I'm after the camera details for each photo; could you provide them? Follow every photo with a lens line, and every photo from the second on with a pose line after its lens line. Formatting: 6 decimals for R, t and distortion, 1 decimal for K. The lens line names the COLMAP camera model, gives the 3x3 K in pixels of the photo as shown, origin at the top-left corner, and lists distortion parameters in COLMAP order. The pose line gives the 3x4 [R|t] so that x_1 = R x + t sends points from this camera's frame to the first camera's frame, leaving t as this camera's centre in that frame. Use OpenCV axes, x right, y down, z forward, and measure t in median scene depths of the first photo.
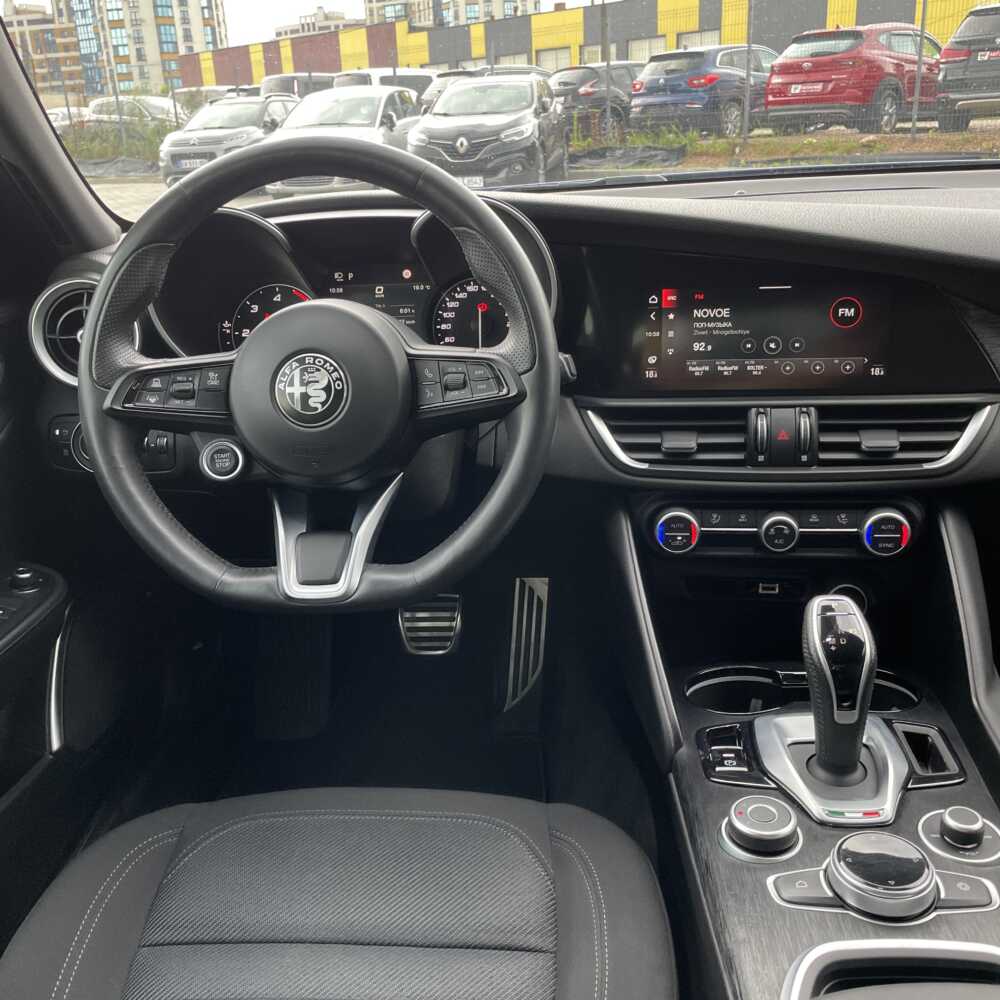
lens RADIAL K [[1011.2, 0, 483.2], [0, 1011.2, 500.5], [0, 0, 1]] dist [0.110294, -0.136903]
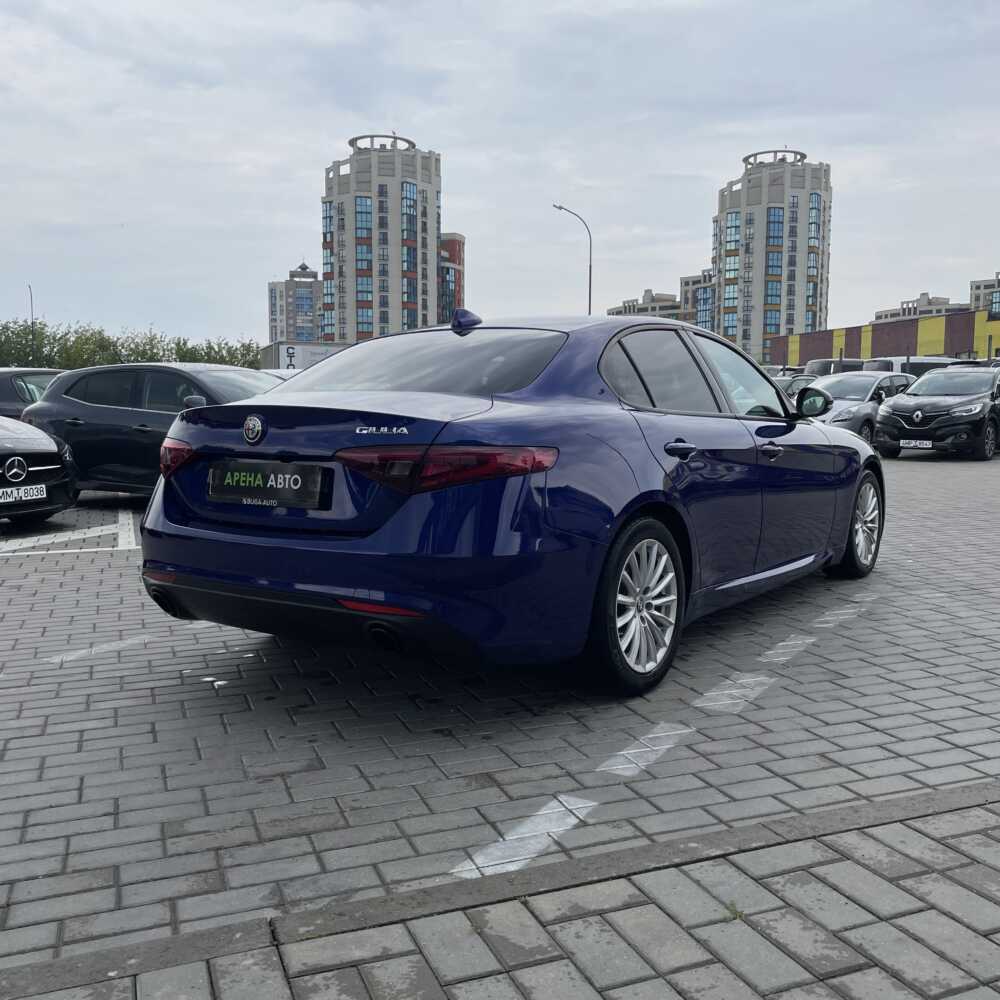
lens RADIAL K [[1023.4, 0, 500.0], [0, 1023.4, 500.0], [0, 0, 1]] dist [0.087831, -0.107733]
pose [[0.859776, 0.100665, -0.500651, 0.139952], [-0.219905, 0.957807, -0.185062, 0.080412], [0.460898, 0.269207, 0.845636, -0.232543]]
